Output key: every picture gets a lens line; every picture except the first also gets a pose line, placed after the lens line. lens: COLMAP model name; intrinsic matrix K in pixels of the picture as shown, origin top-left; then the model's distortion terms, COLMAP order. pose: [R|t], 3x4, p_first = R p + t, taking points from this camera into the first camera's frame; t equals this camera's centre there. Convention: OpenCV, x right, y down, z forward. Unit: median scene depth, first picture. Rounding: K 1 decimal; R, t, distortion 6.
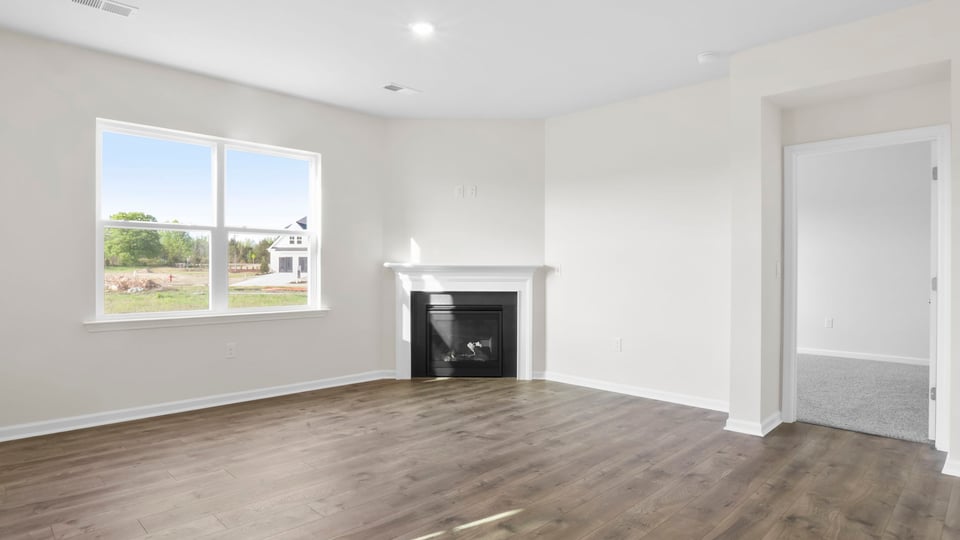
lens RADIAL K [[538.8, 0, 480.0], [0, 538.8, 270.0], [0, 0, 1]] dist [-0.065766, 0.044335]
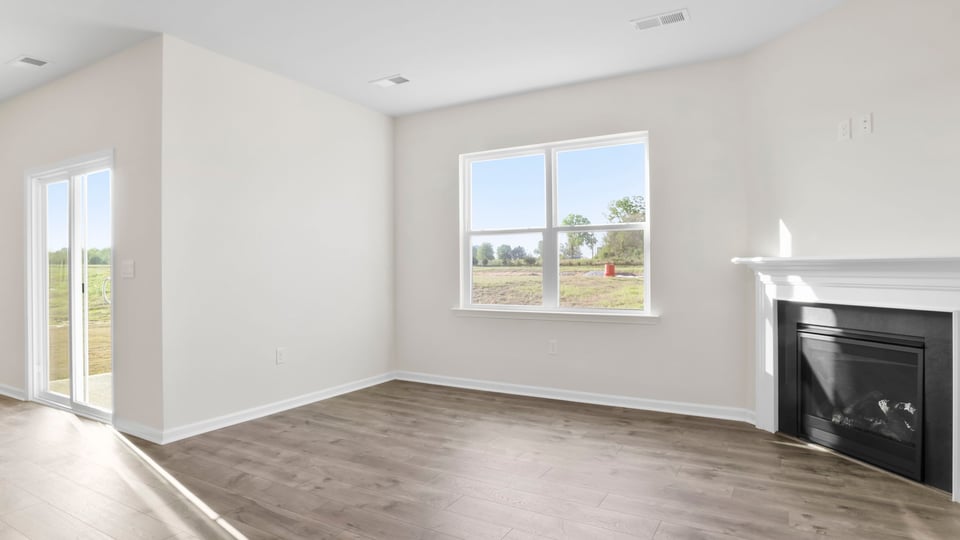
lens RADIAL K [[538.8, 0, 480.0], [0, 538.8, 270.0], [0, 0, 1]] dist [-0.065766, 0.044335]
pose [[0.257579, -0.001712, -0.966256, 0.404093], [0.005967, 0.999982, -0.000181, 0.000566], [0.966239, -0.005719, 0.257585, 0.480766]]
